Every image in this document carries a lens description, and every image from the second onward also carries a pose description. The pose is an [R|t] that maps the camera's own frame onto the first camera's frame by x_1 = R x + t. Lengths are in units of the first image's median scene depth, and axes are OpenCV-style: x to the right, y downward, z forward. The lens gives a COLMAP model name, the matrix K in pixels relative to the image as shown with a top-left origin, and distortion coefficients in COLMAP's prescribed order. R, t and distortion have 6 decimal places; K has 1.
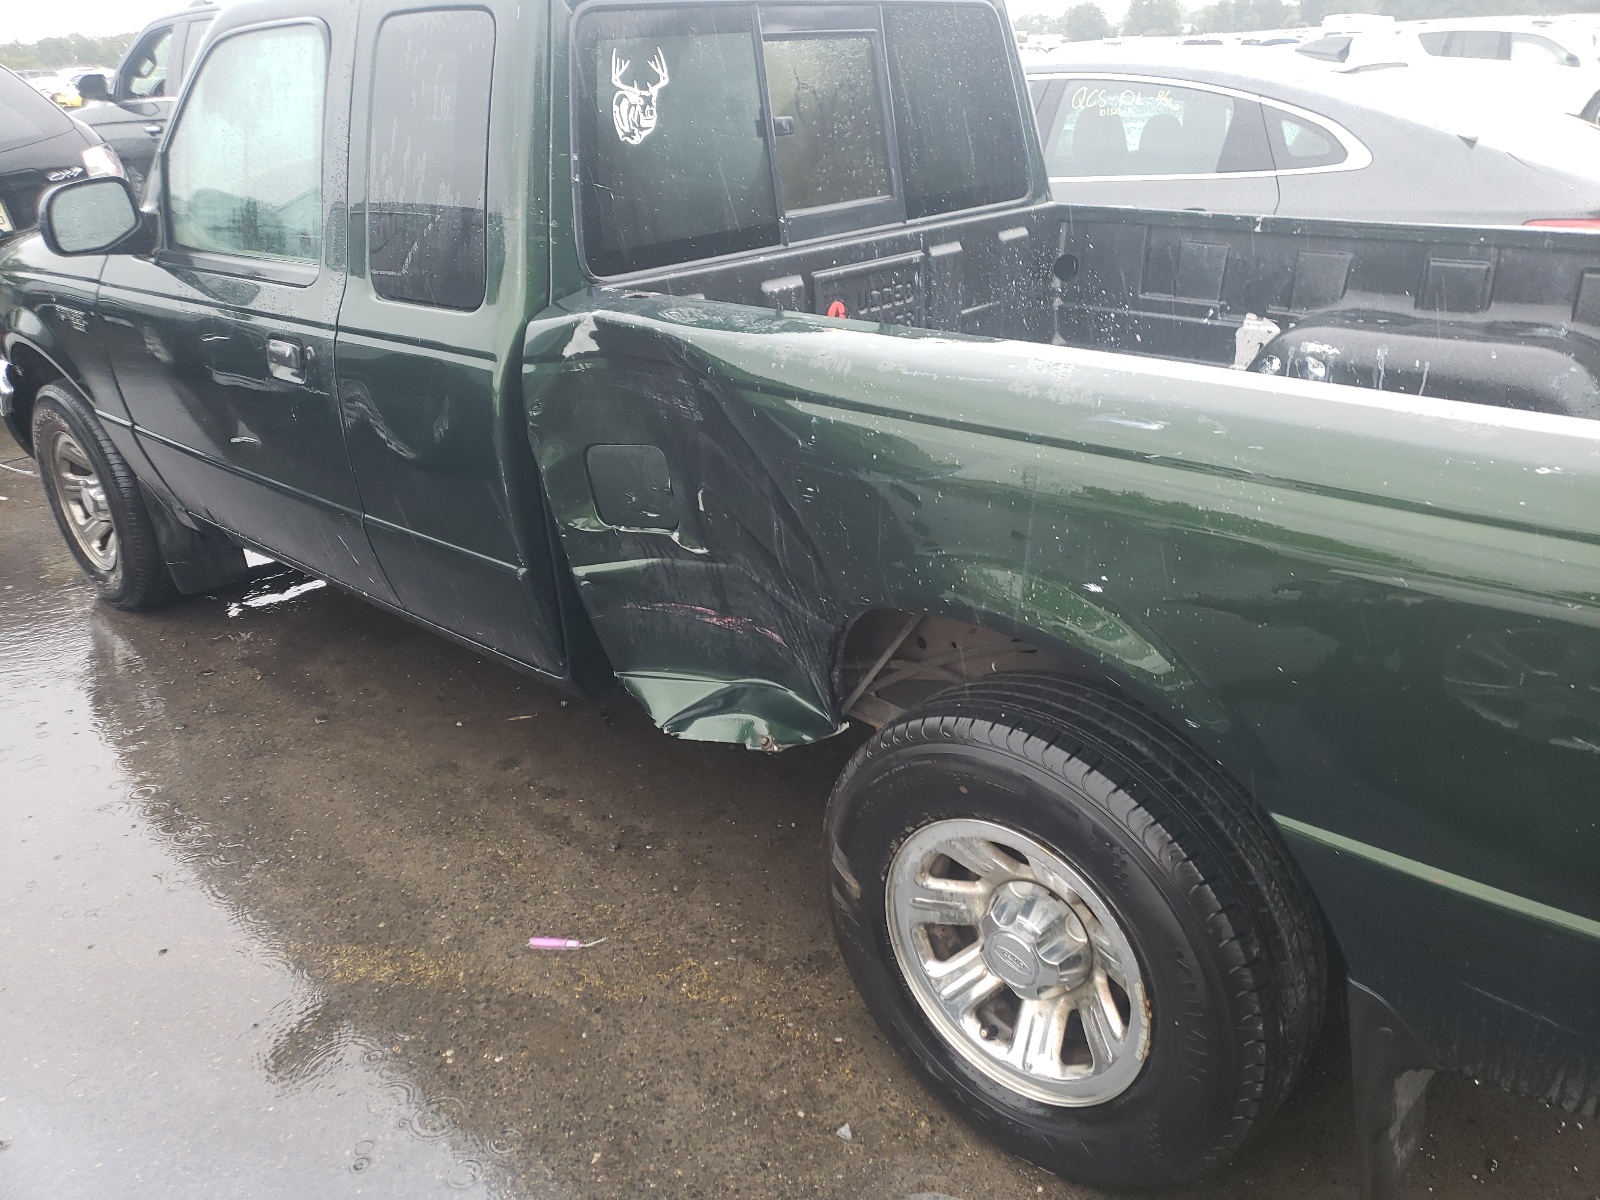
lens RADIAL K [[1231.1, 0, 799.8], [0, 1231.1, 568.0], [0, 0, 1]] dist [0.044493, -0.053260]
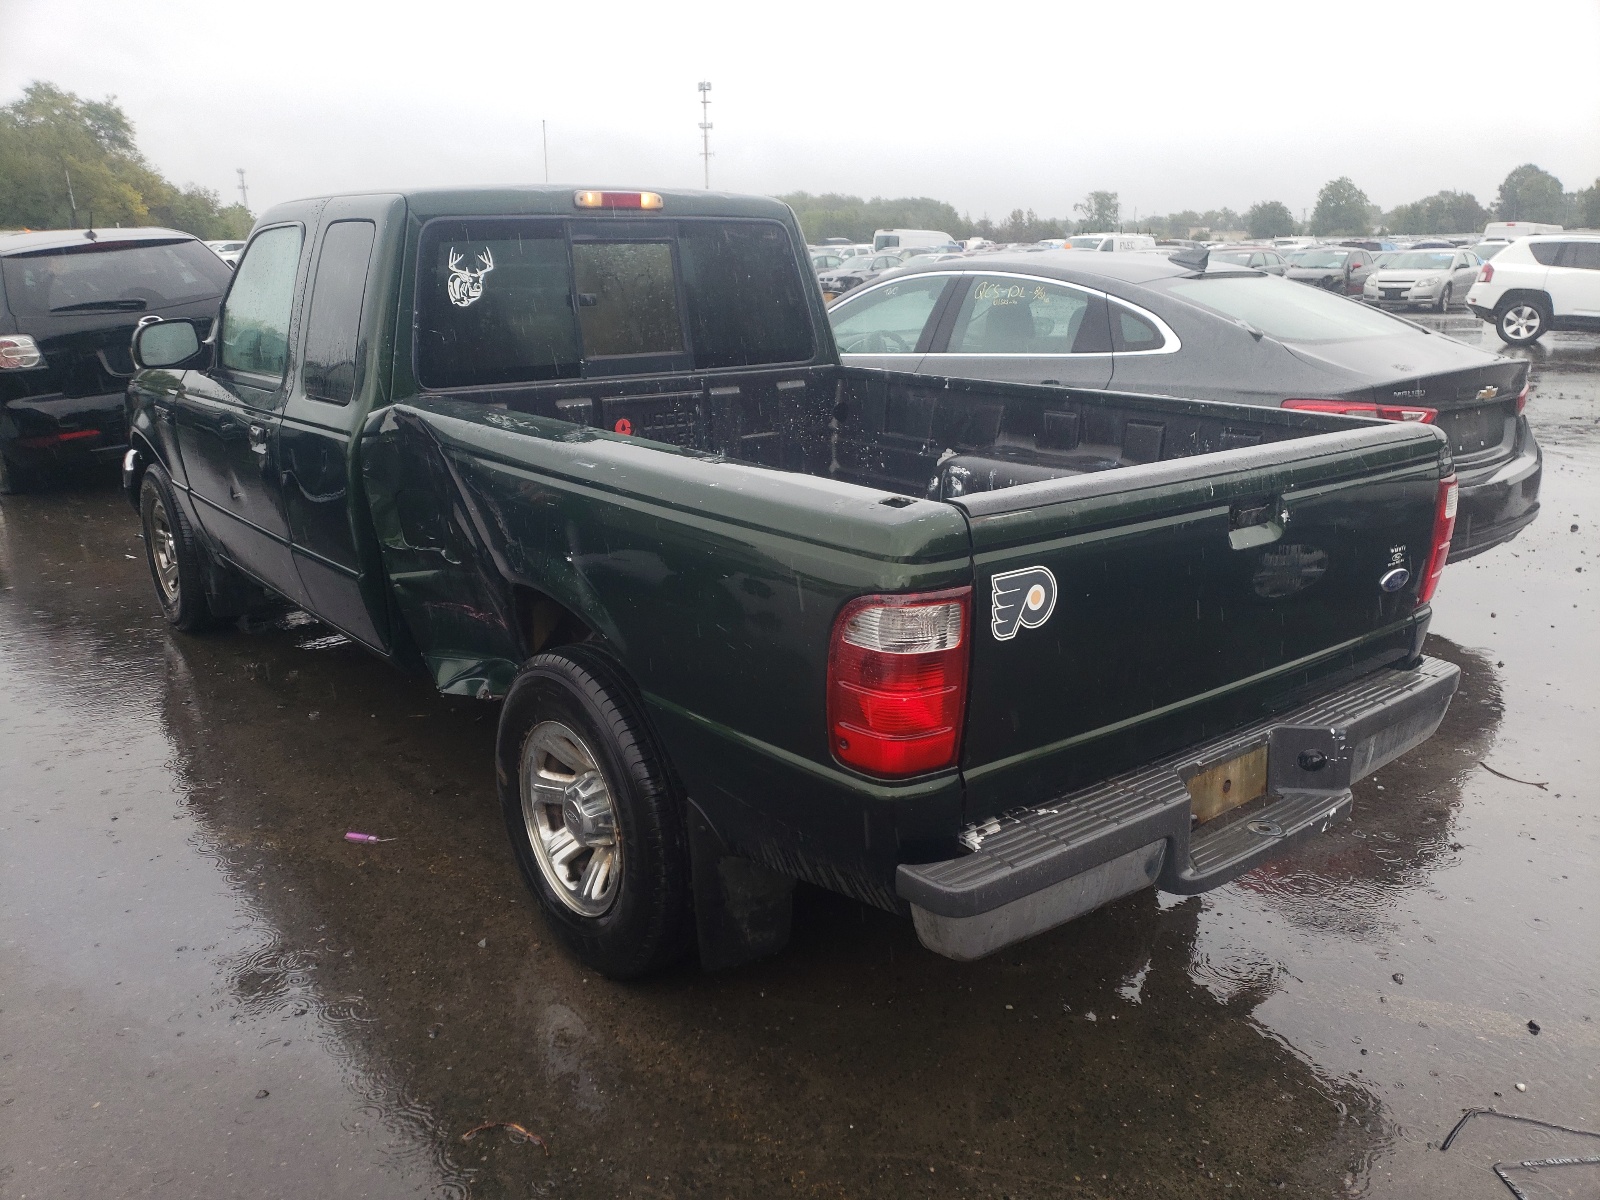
lens RADIAL K [[1276.0, 0, 800.0], [0, 1276.0, 600.0], [0, 0, 1]] dist [0.111586, -0.214856]
pose [[0.984473, 0.069822, -0.161052, 0.474568], [-0.088775, 0.989546, -0.113654, 0.138904], [0.151432, 0.126187, 0.980380, -0.392674]]
